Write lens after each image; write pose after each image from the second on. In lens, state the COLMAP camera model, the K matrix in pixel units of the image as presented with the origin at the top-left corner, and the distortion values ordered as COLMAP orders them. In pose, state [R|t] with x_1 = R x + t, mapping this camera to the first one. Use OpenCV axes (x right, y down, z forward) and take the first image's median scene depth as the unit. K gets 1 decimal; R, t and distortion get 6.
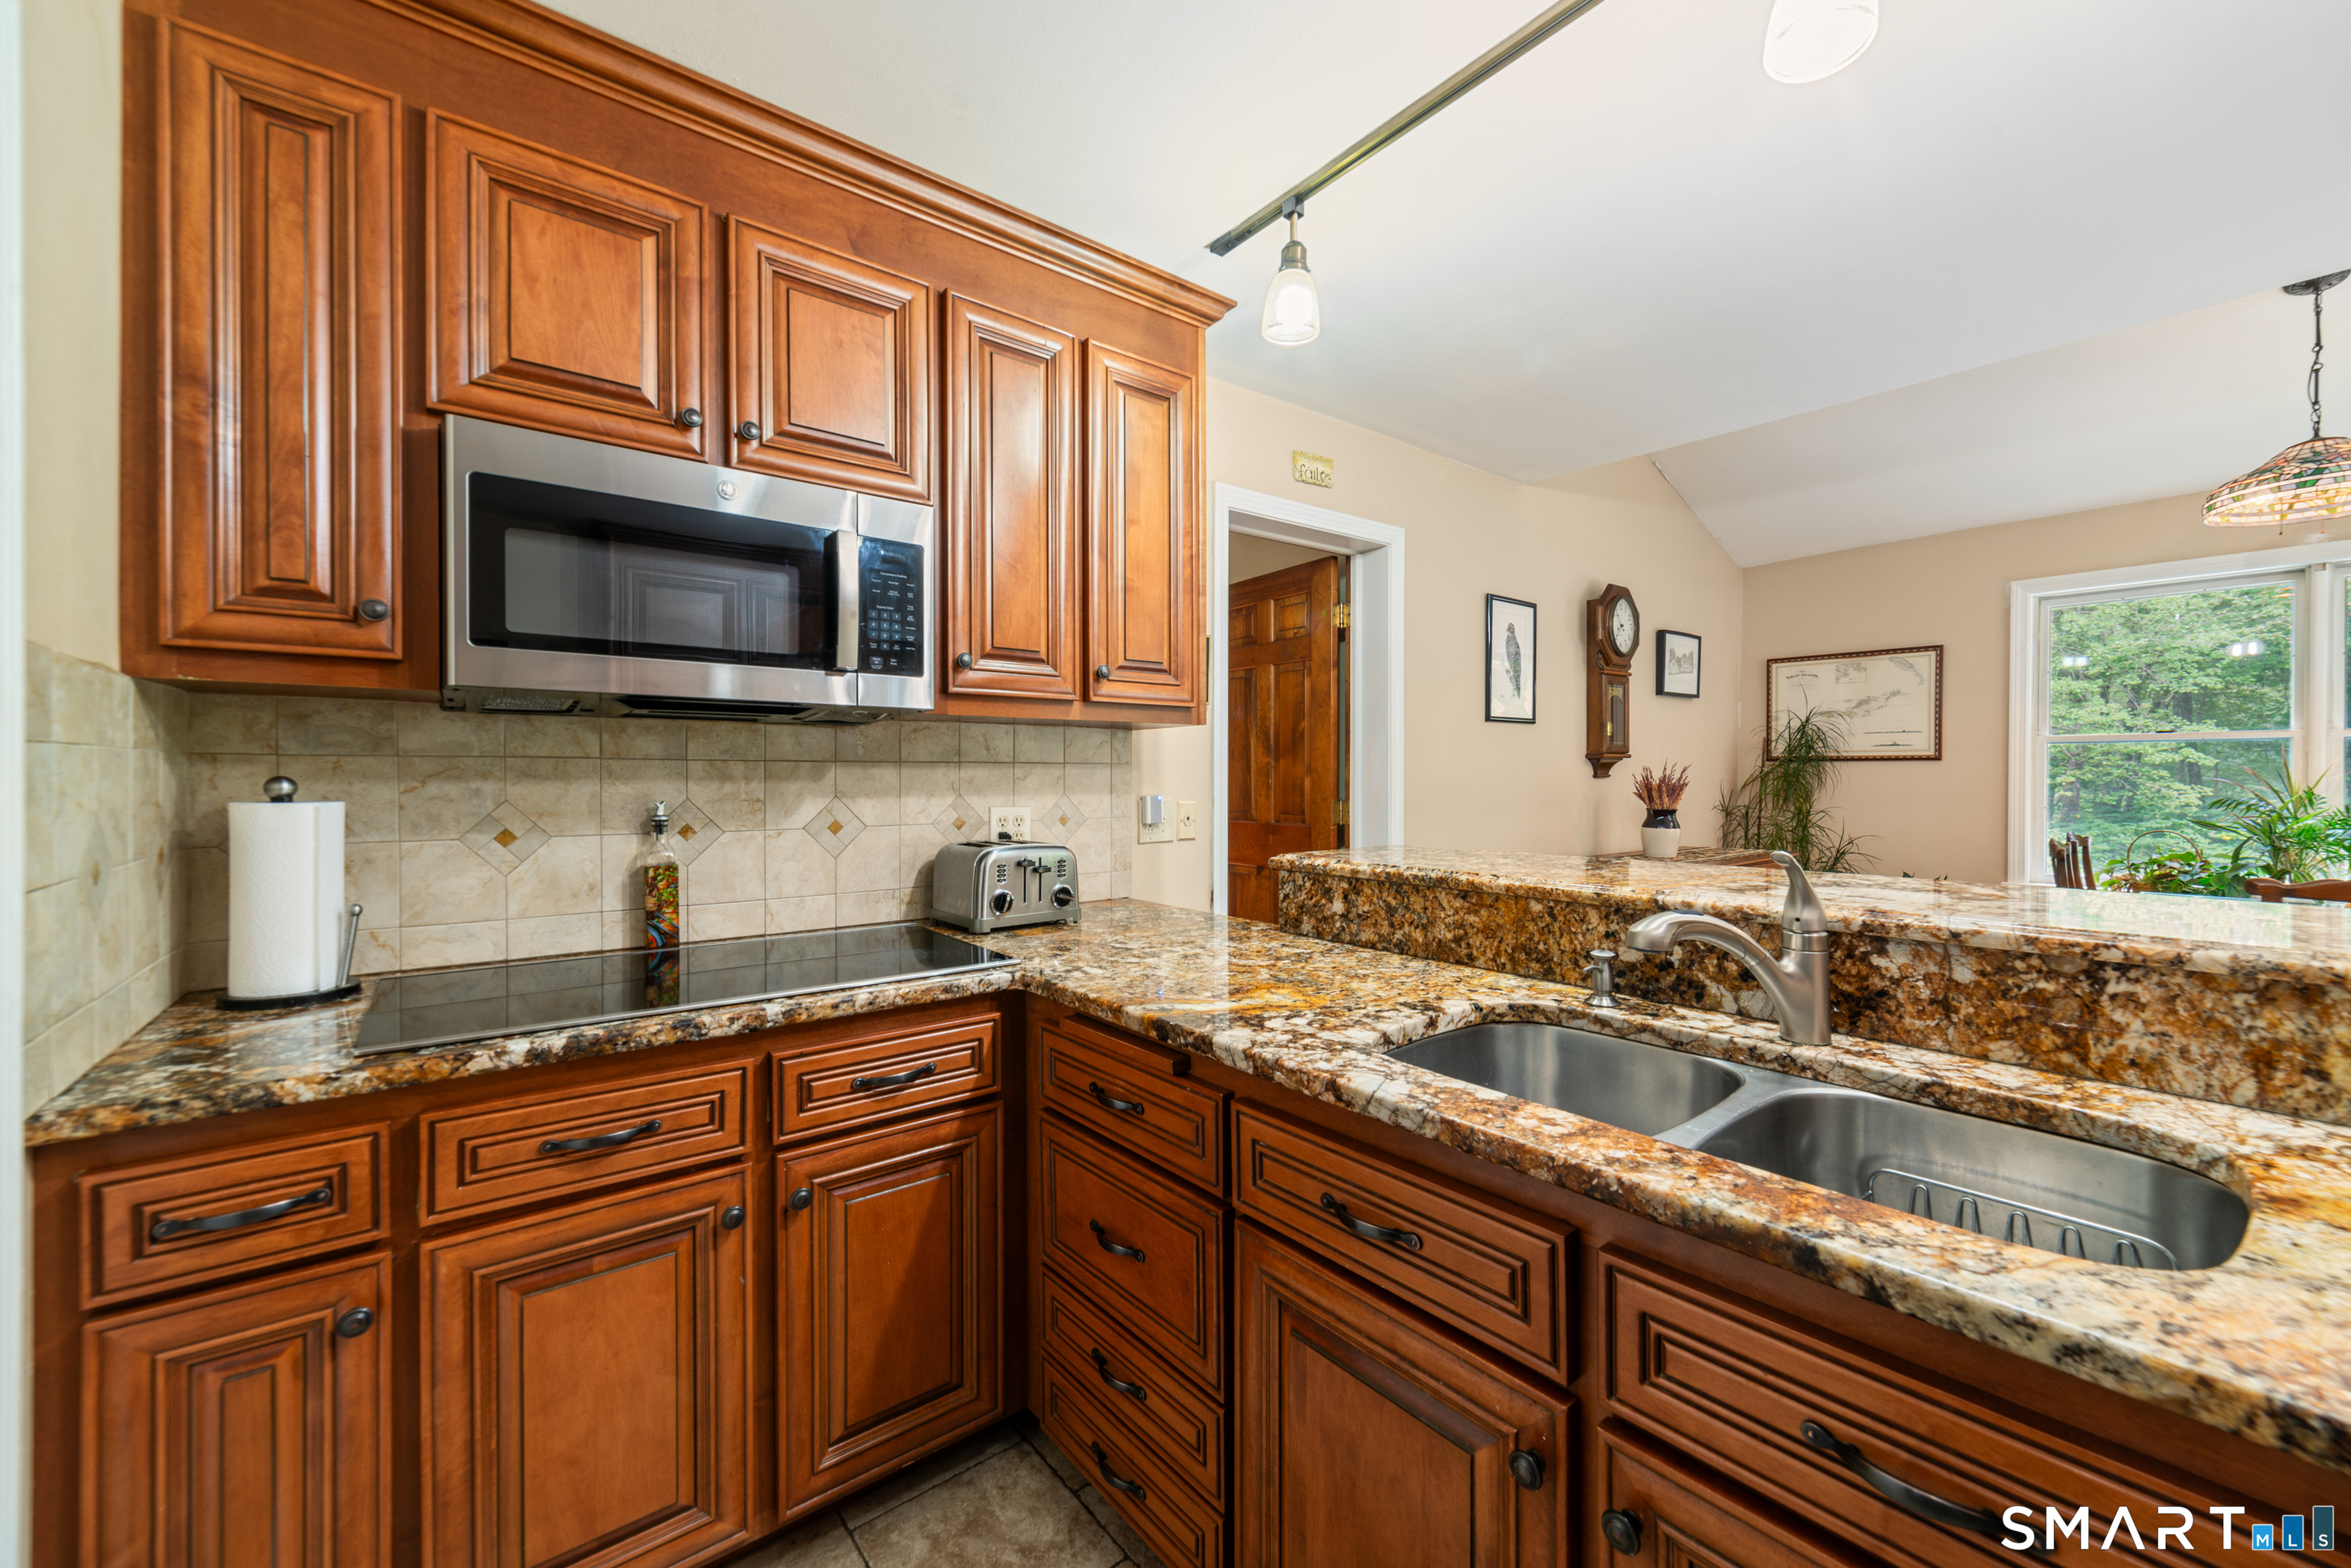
lens RADIAL K [[919.0, 0, 1175.5], [0, 919.0, 784.0], [0, 0, 1]] dist [-0.001807, 0.000187]
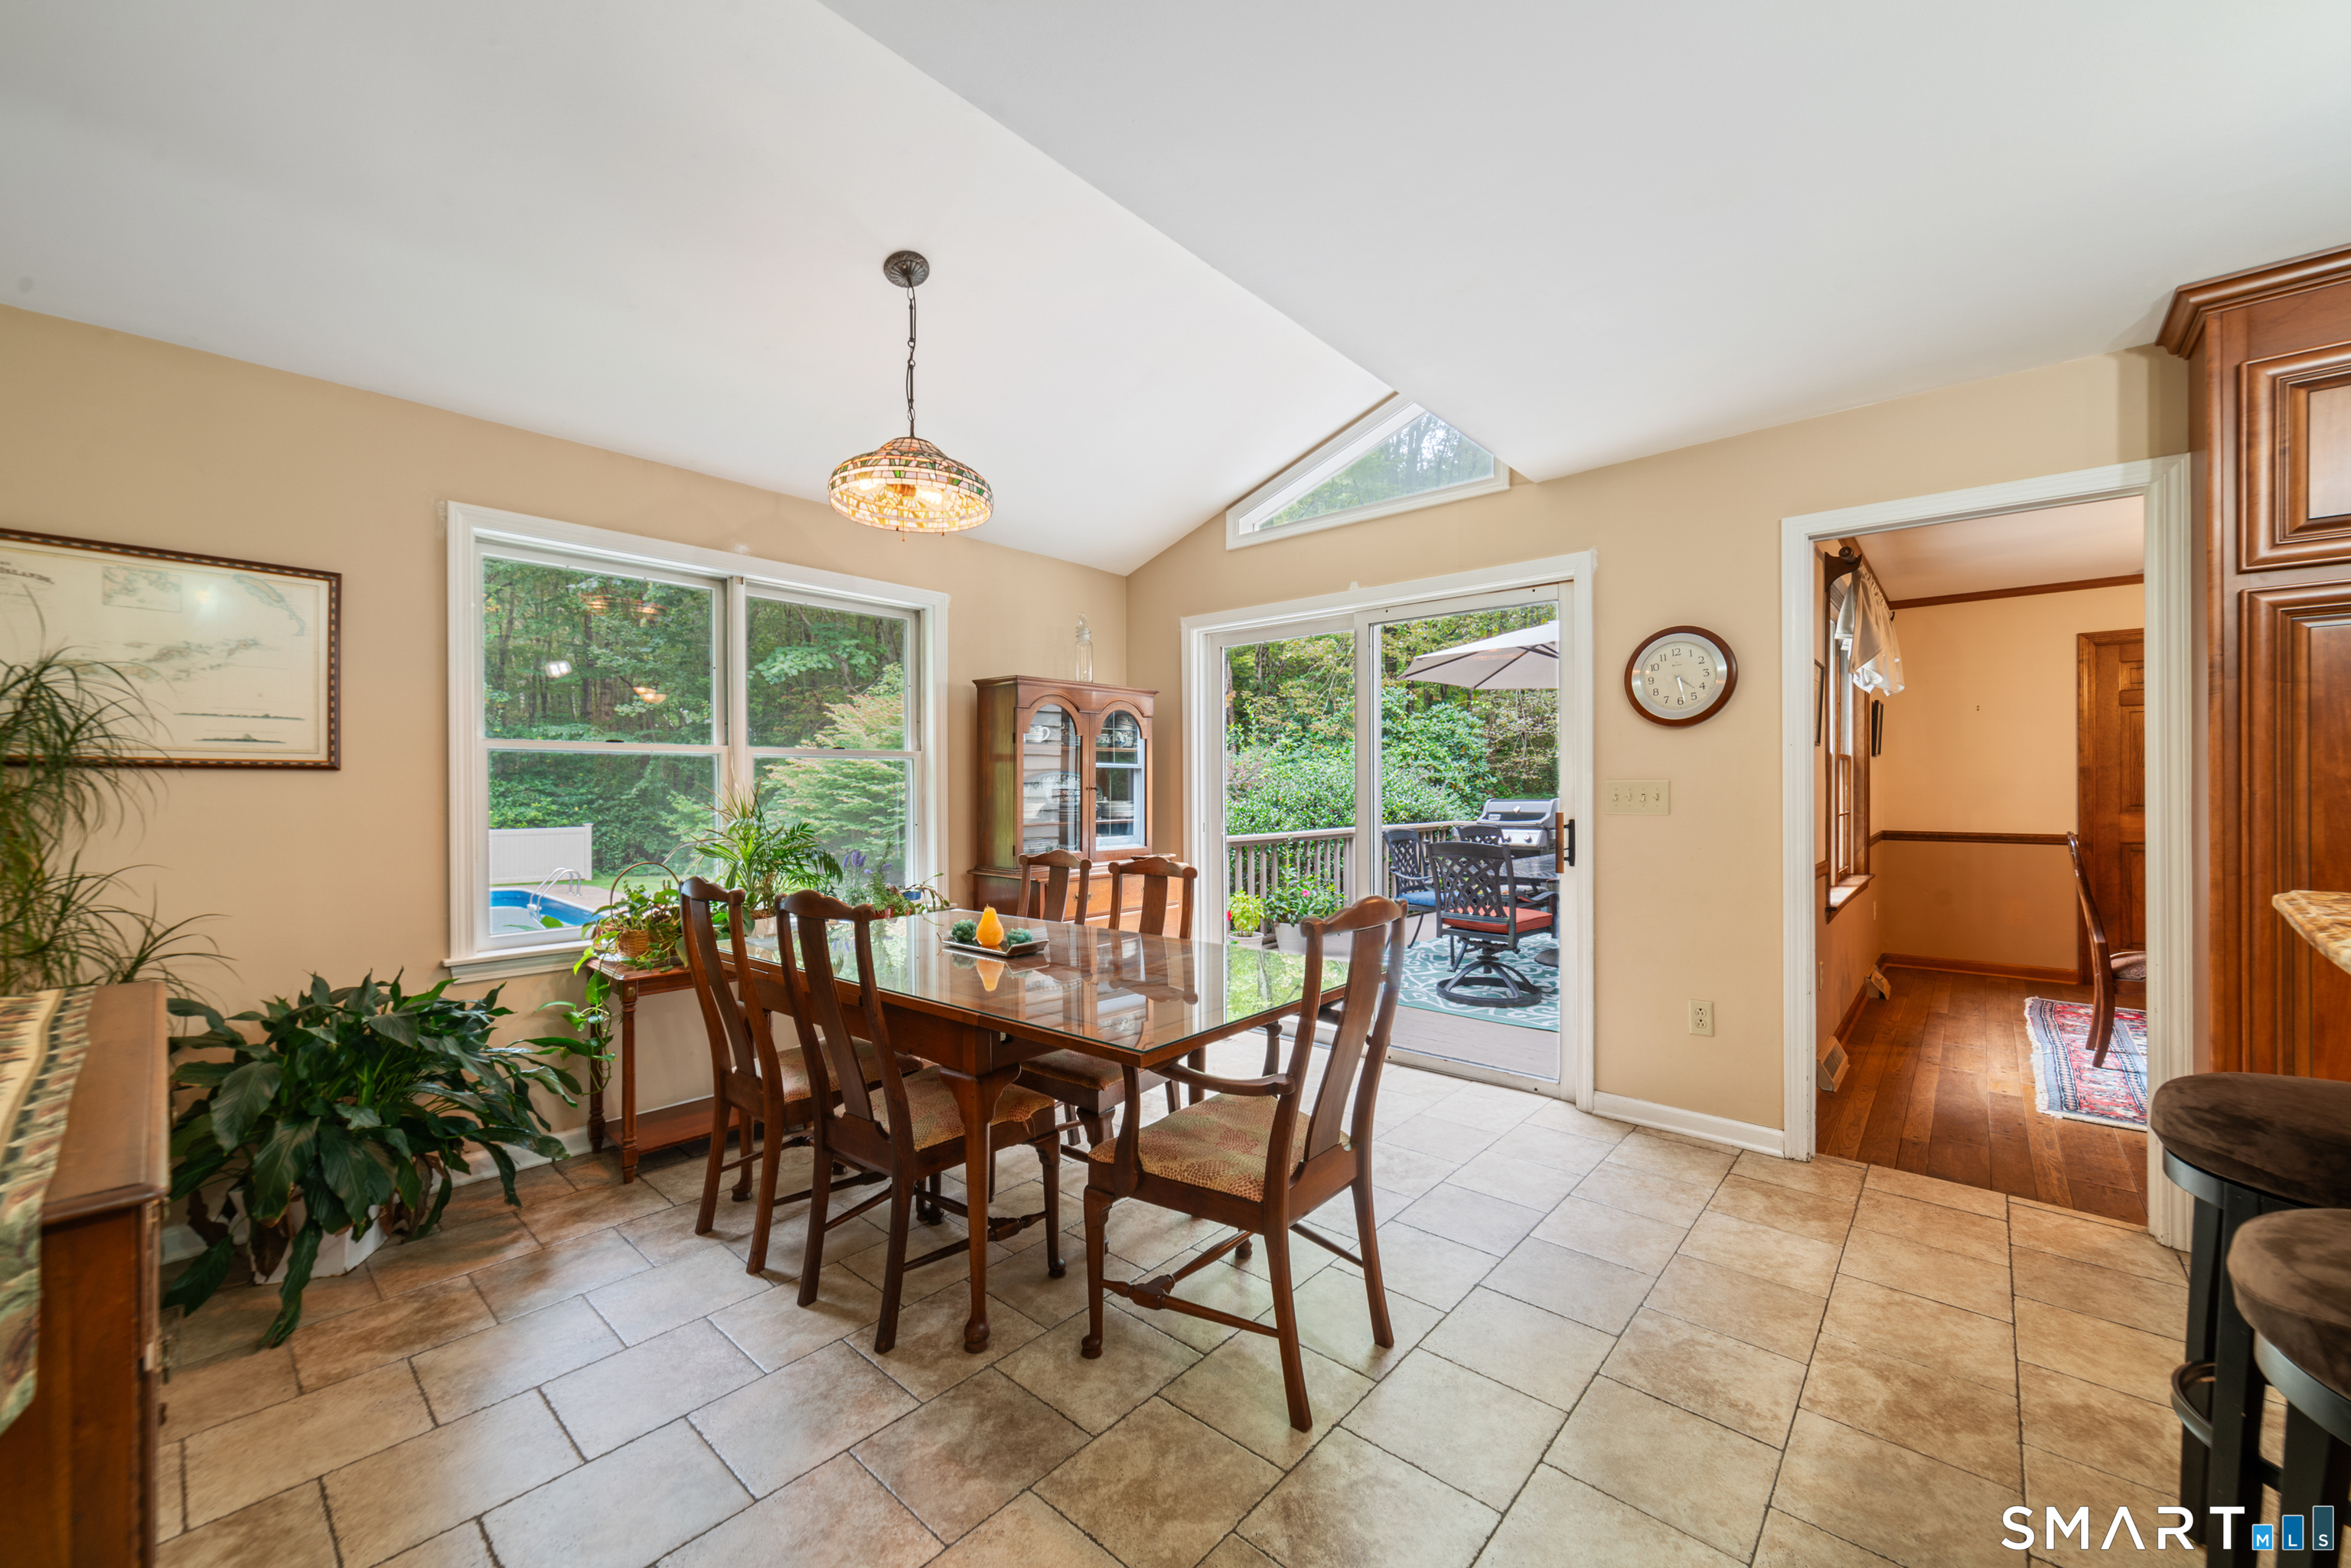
lens RADIAL K [[919.0, 0, 1175.5], [0, 919.0, 784.0], [0, 0, 1]] dist [-0.001807, 0.000187]
pose [[-0.169513, -0.000690, 0.985528, 0.458346], [0.011200, 0.999934, 0.002626, -0.034768], [-0.985464, 0.011483, -0.169494, 1.559935]]
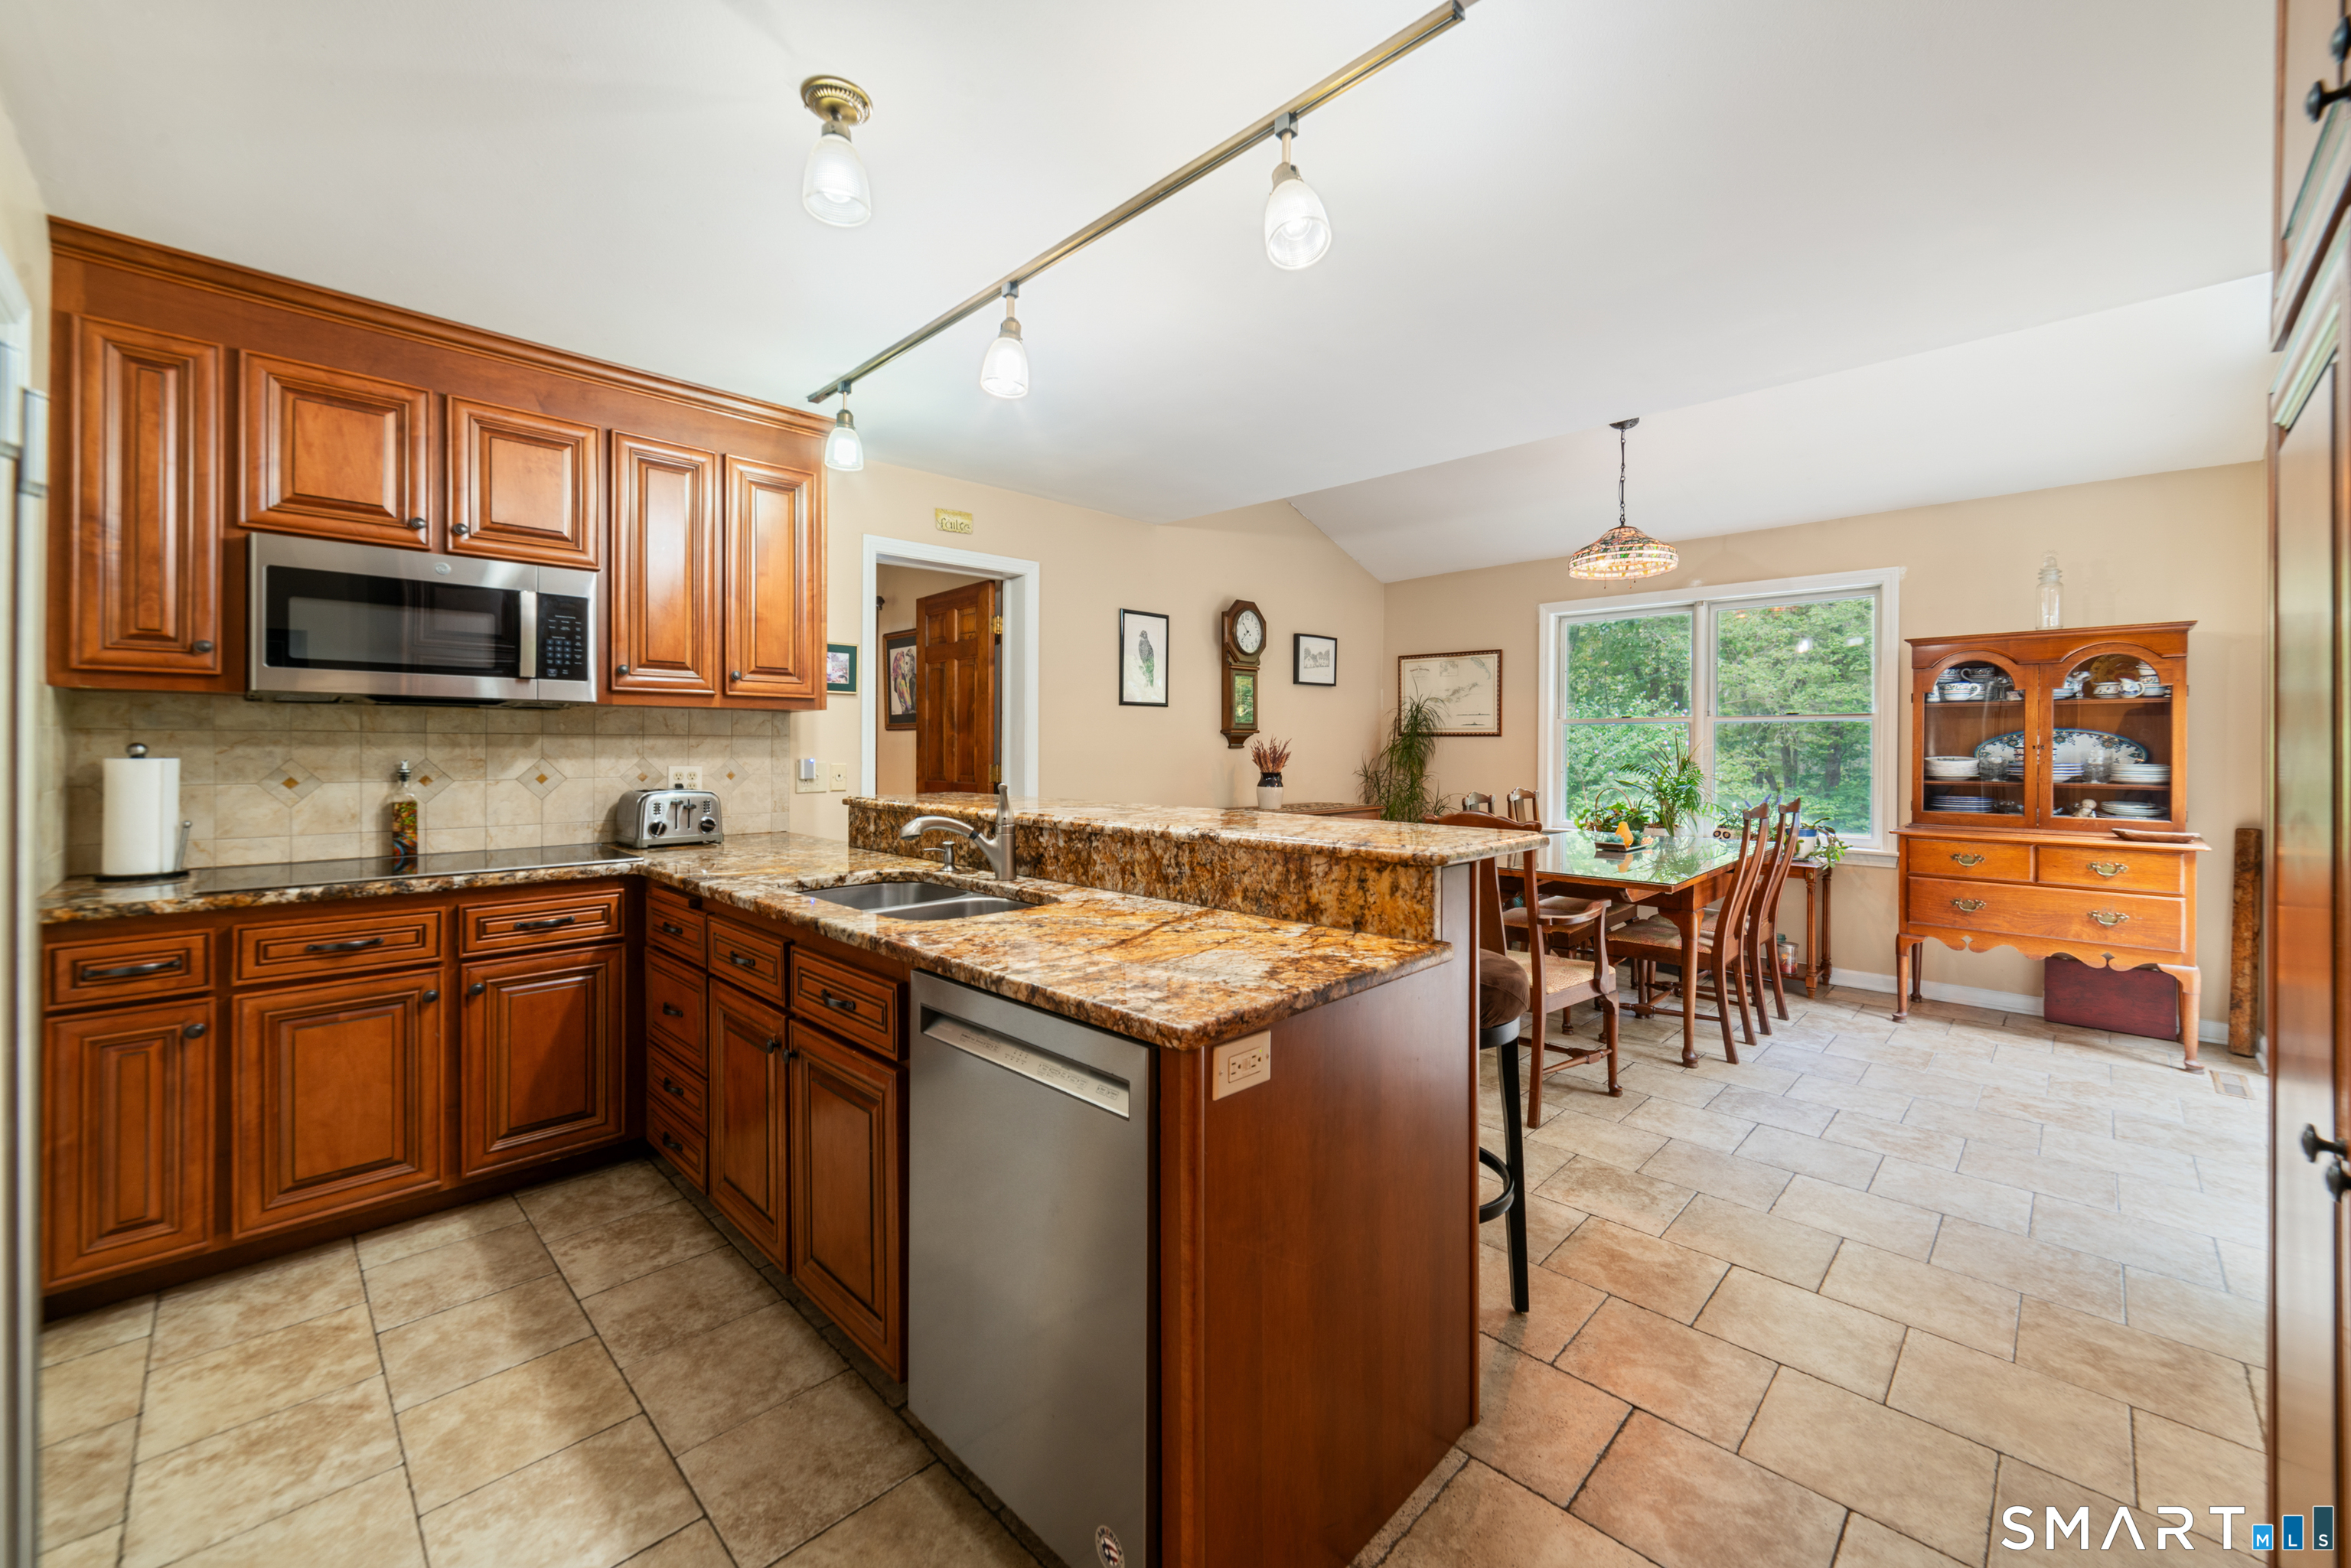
lens RADIAL K [[924.7, 0, 1181.0], [0, 924.7, 749.0], [0, 0, 1]] dist [-0.002899, 0.000333]
pose [[0.992135, 0.004250, 0.125104, 0.598682], [-0.003680, 0.999982, -0.004786, 0.003310], [-0.125122, 0.004288, 0.992132, -0.774369]]
